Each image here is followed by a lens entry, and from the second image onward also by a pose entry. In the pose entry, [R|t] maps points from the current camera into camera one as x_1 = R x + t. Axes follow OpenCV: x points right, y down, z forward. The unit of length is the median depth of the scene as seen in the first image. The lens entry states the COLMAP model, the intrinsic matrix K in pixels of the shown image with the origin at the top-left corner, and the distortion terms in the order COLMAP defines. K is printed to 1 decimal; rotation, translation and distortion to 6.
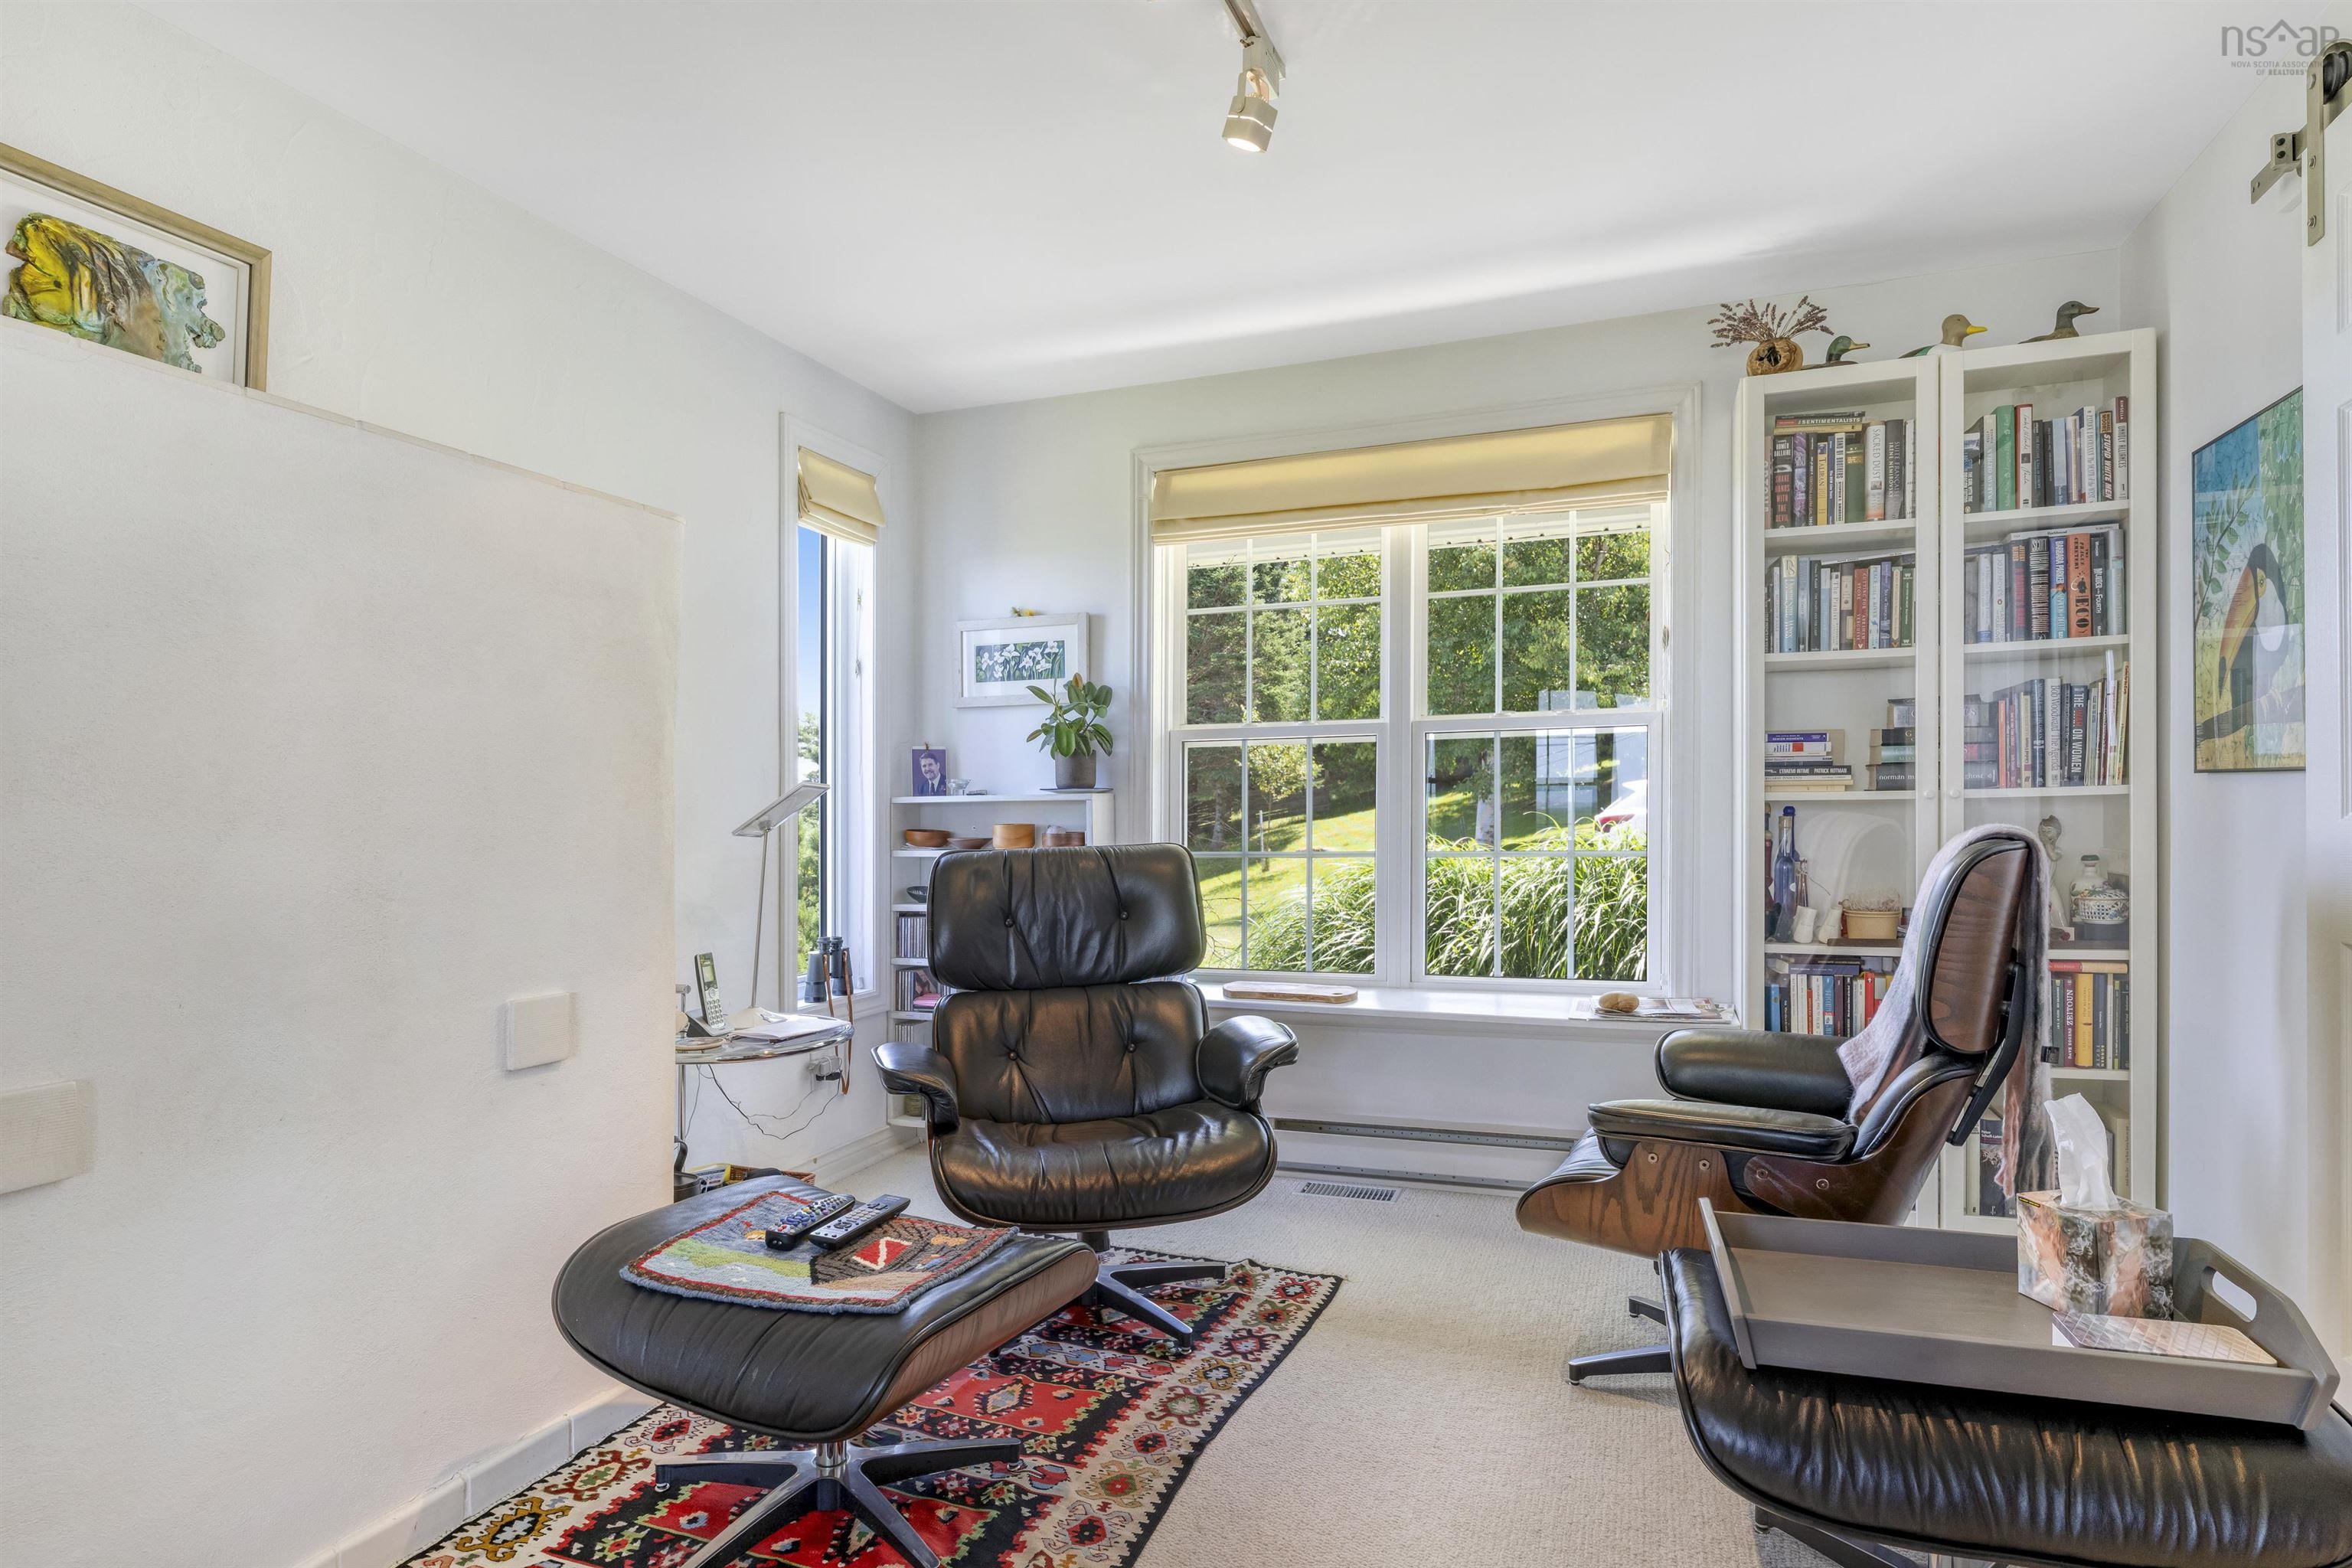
lens RADIAL K [[1279.1, 0, 1176.0], [0, 1279.1, 784.0], [0, 0, 1]] dist [-0.004424, -0.001171]
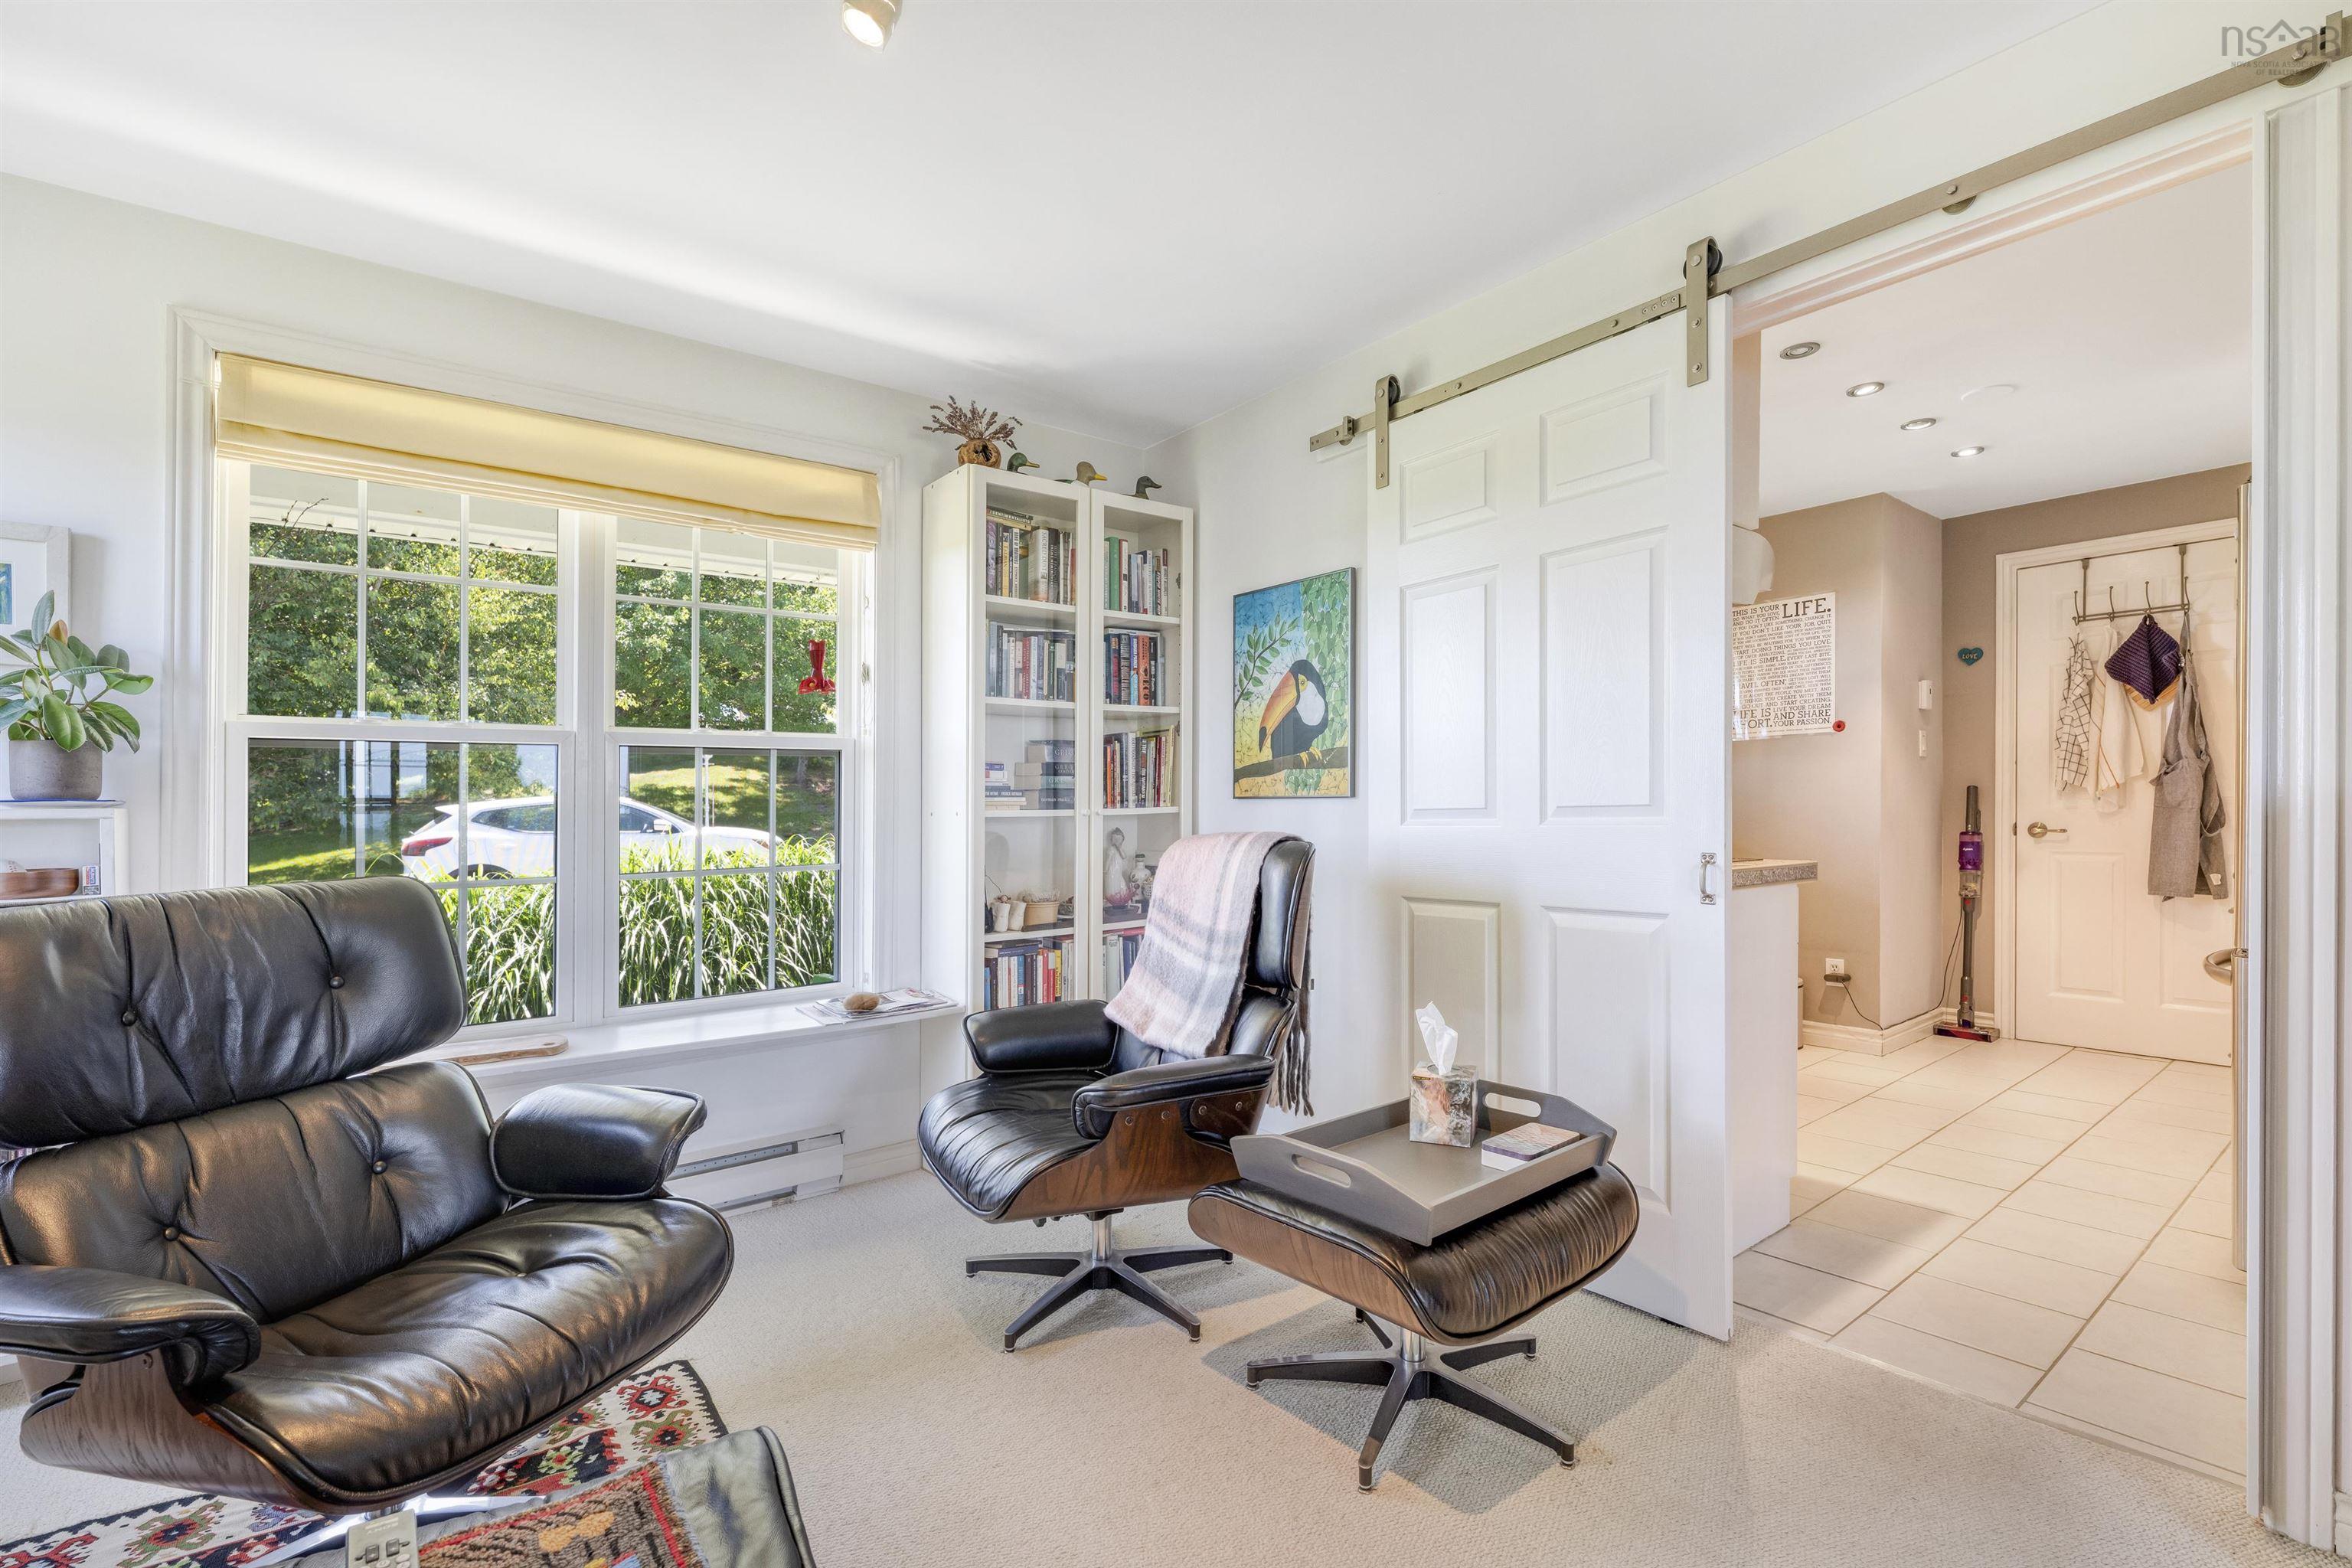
lens RADIAL K [[1053.6, 0, 1173.5], [0, 1053.6, 816.6], [0, 0, 1]] dist [-0.001683, -0.000890]
pose [[0.527836, 0.001017, 0.849346, -0.297640], [-0.005496, 0.999982, 0.002218, 0.009234], [-0.849328, -0.005839, 0.527833, 0.324163]]
